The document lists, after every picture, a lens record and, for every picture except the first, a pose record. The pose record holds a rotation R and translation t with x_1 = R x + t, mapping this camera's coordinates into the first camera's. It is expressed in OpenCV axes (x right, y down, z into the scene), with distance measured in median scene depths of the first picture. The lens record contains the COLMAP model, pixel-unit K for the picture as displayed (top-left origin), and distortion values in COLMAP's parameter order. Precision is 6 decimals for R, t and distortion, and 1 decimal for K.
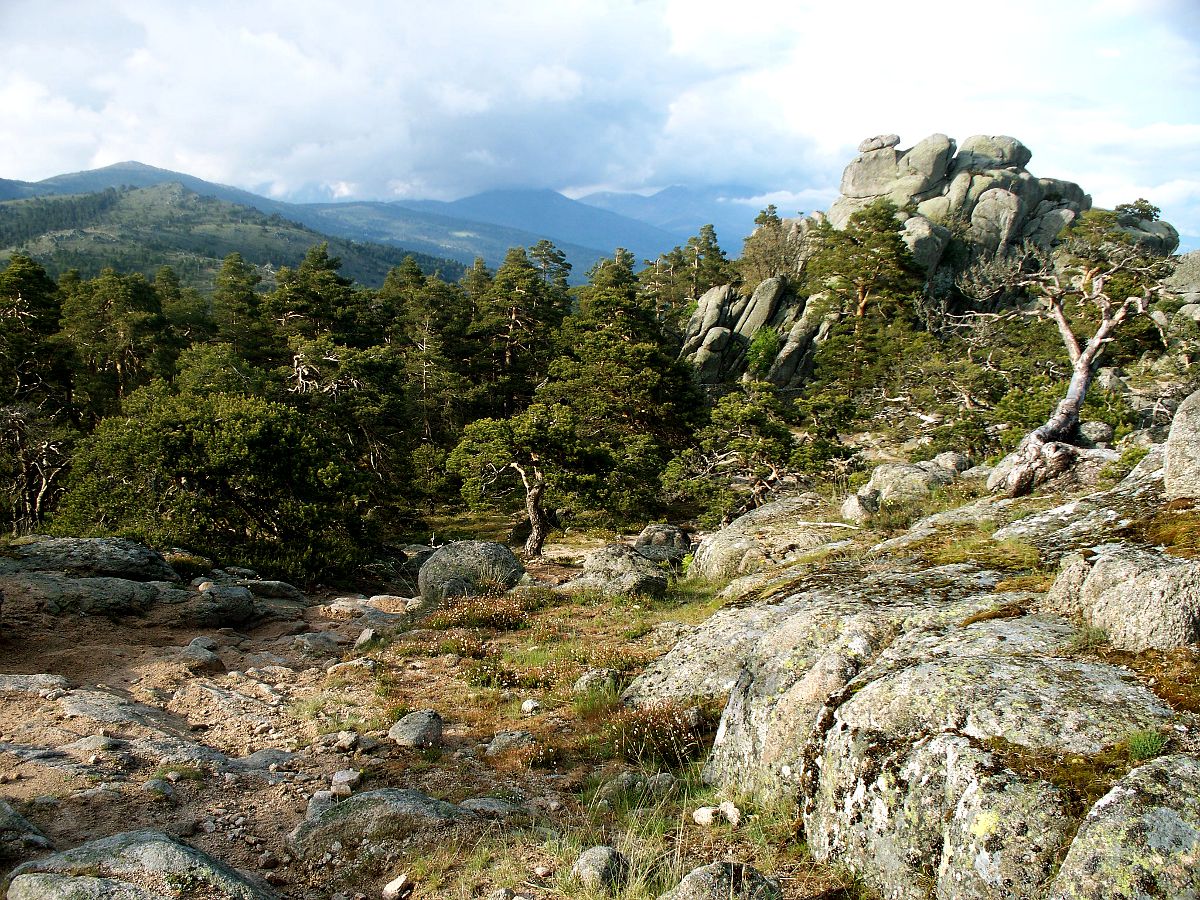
lens RADIAL K [[1264.5, 0, 600.0], [0, 1264.5, 450.0], [0, 0, 1]] dist [-0.210591, 0.232688]
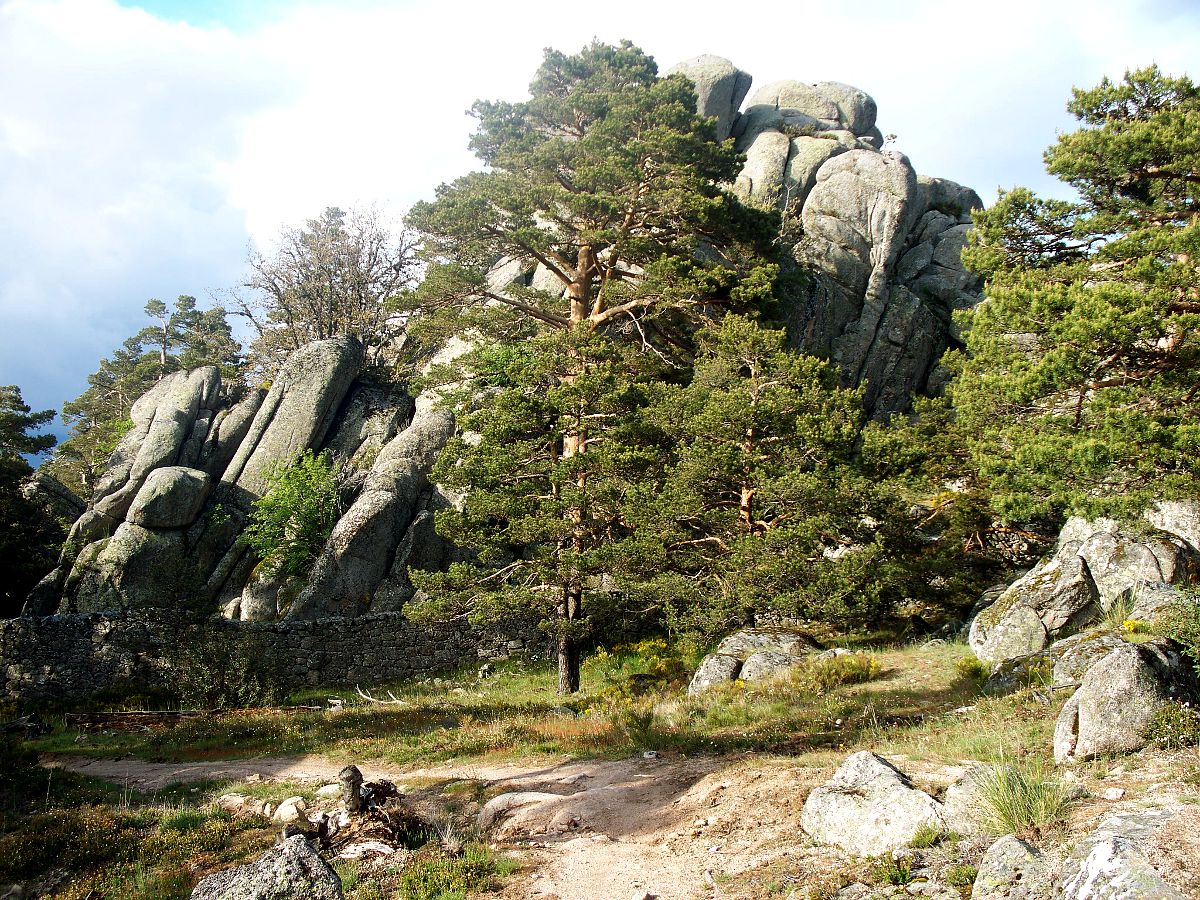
lens RADIAL K [[1637.5, 0, 600.0], [0, 1637.5, 450.0], [0, 0, 1]] dist [-0.004550, 0.007531]
pose [[0.965908, -0.003579, 0.258861, 0.089460], [0.051672, 0.982451, -0.179222, -0.011186], [-0.253677, 0.186488, 0.949142, 0.515555]]
